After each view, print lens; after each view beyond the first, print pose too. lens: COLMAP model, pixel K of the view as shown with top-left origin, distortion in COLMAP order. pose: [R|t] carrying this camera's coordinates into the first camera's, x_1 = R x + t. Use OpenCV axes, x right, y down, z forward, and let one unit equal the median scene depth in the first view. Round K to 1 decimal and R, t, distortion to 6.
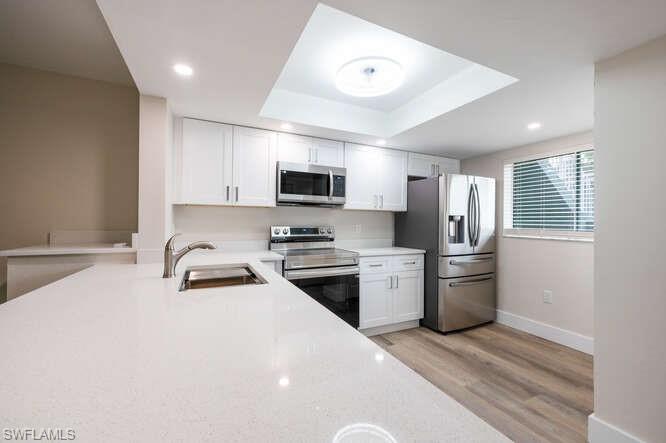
lens RADIAL K [[279.9, 0, 339.1], [0, 279.9, 223.5], [0, 0, 1]] dist [0.001899, 0.000073]
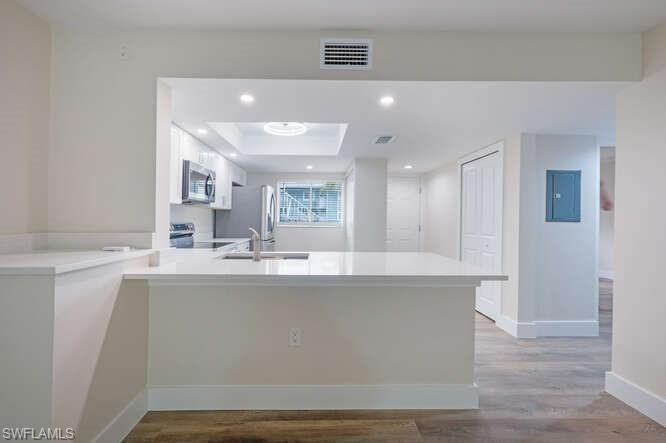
lens RADIAL K [[277.8, 0, 333.1], [0, 277.8, 216.0], [0, 0, 1]] dist [0.000066, -0.000130]
pose [[0.388753, -0.000231, 0.921342, -0.854120], [0.007405, 0.999968, -0.002873, -0.007612], [-0.921312, 0.007940, 0.388743, 0.088350]]
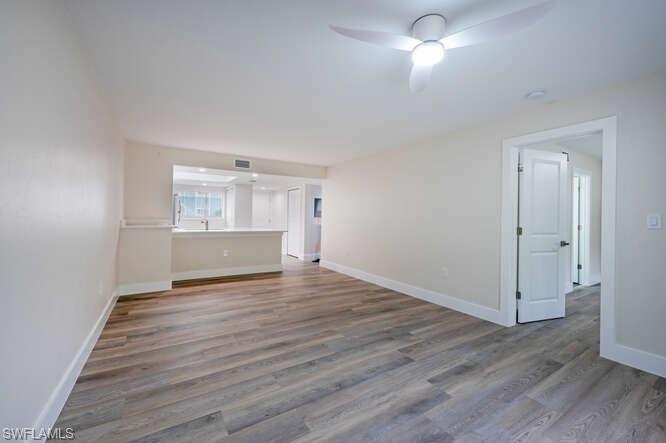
lens RADIAL K [[277.8, 0, 333.1], [0, 277.8, 216.0], [0, 0, 1]] dist [0.000066, -0.000130]
pose [[-0.097182, -0.014567, 0.995160, -2.106401], [-0.008455, 0.999869, 0.013811, -0.028862], [-0.995231, -0.007072, -0.097292, -0.120238]]
